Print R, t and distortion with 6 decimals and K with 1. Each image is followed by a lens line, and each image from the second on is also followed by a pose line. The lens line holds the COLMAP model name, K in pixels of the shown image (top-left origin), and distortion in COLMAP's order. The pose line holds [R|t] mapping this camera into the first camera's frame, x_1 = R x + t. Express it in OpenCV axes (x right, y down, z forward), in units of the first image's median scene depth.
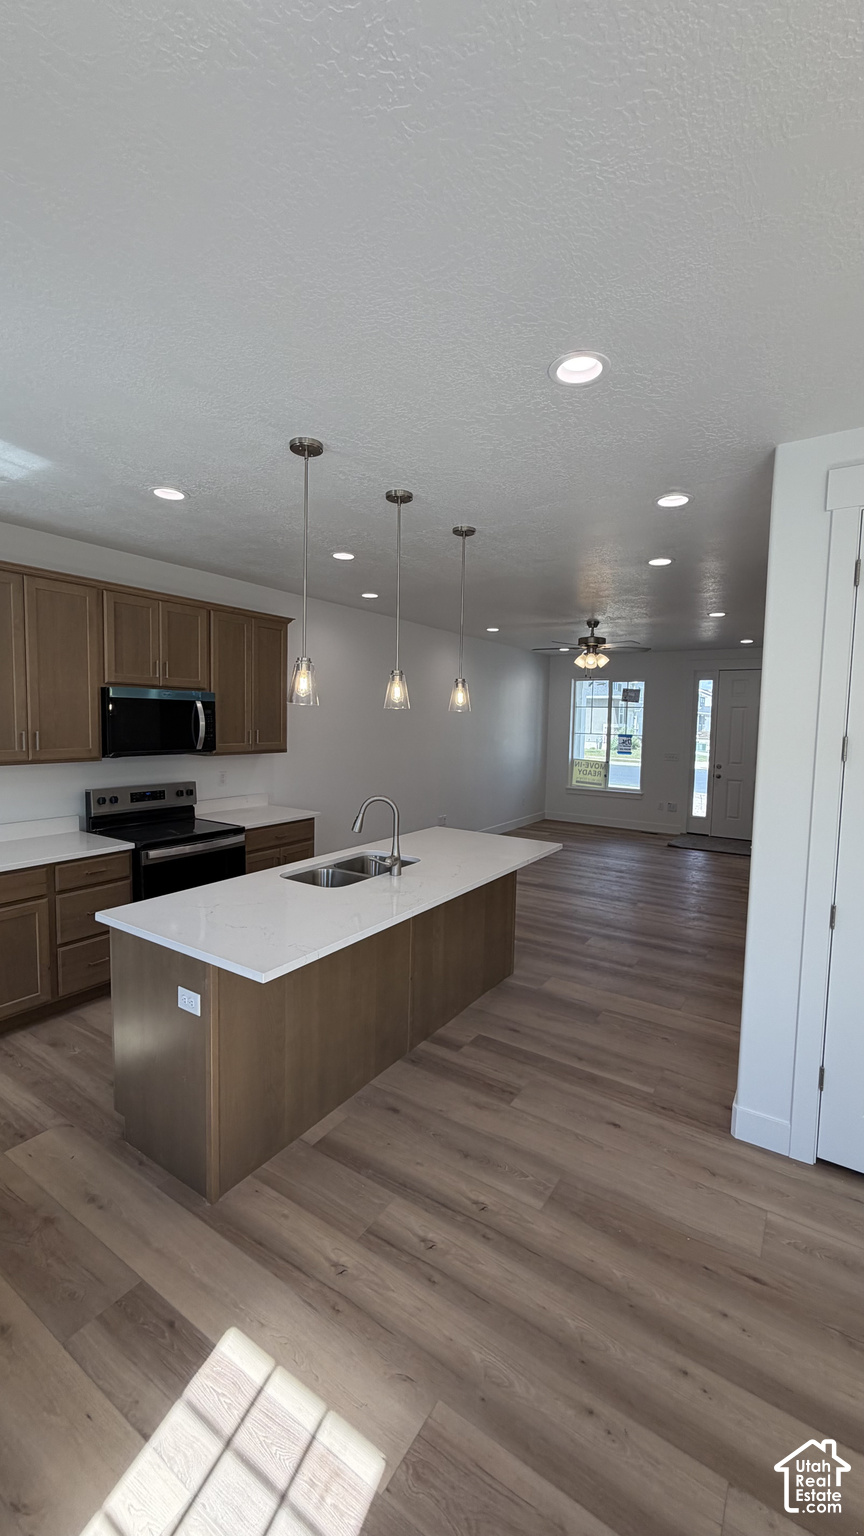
lens RADIAL K [[612.4, 0, 431.7], [0, 612.4, 767.3], [0, 0, 1]] dist [-0.000146, 0.000043]
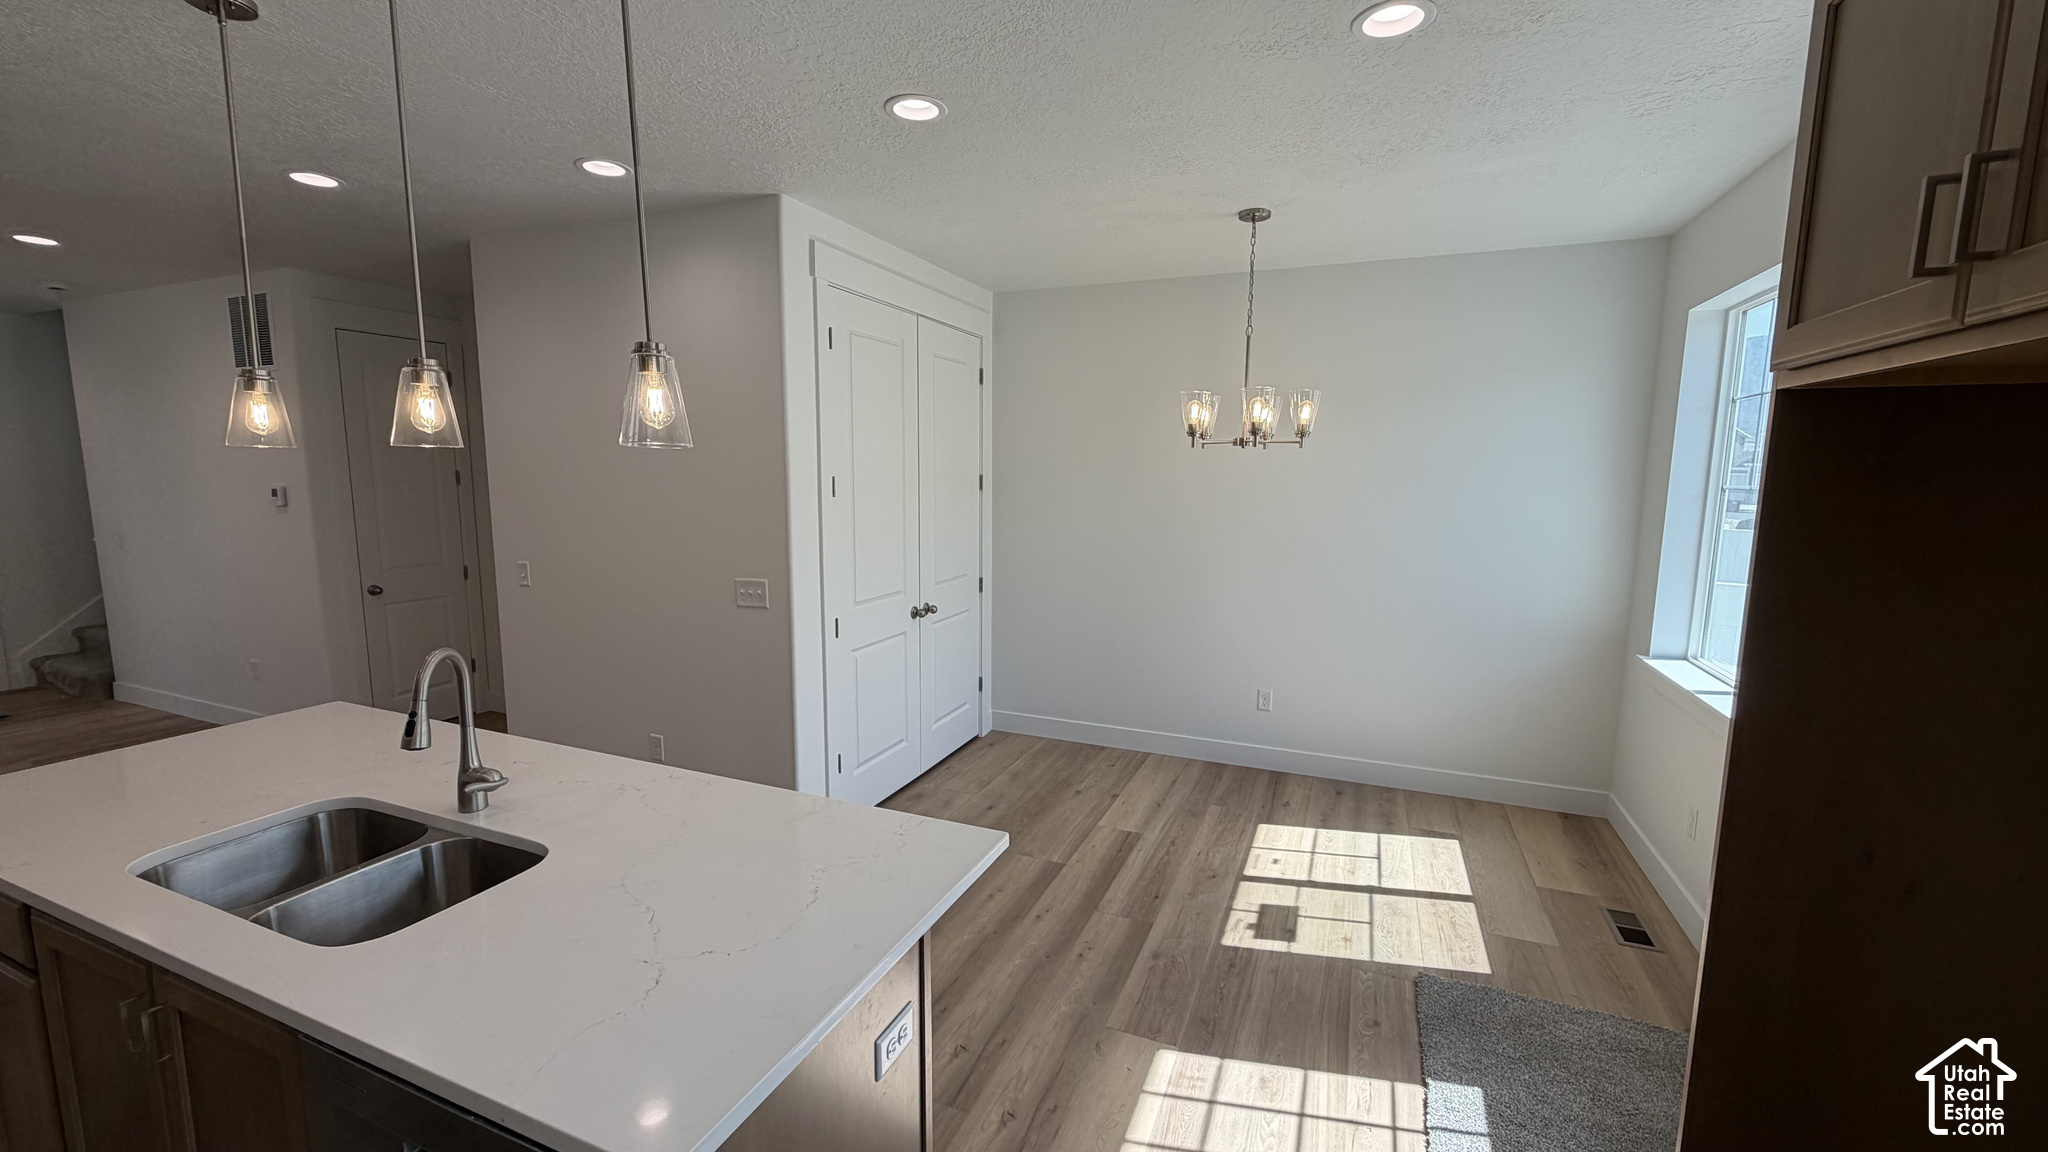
lens RADIAL K [[816.6, 0, 1023.6], [0, 816.6, 576.1], [0, 0, 1]] dist [-0.000146, 0.000043]
pose [[-0.185637, -0.153313, 0.970584, -1.200339], [0.065227, 0.983652, 0.167852, -0.124369], [-0.980451, 0.094468, -0.172602, 1.152710]]
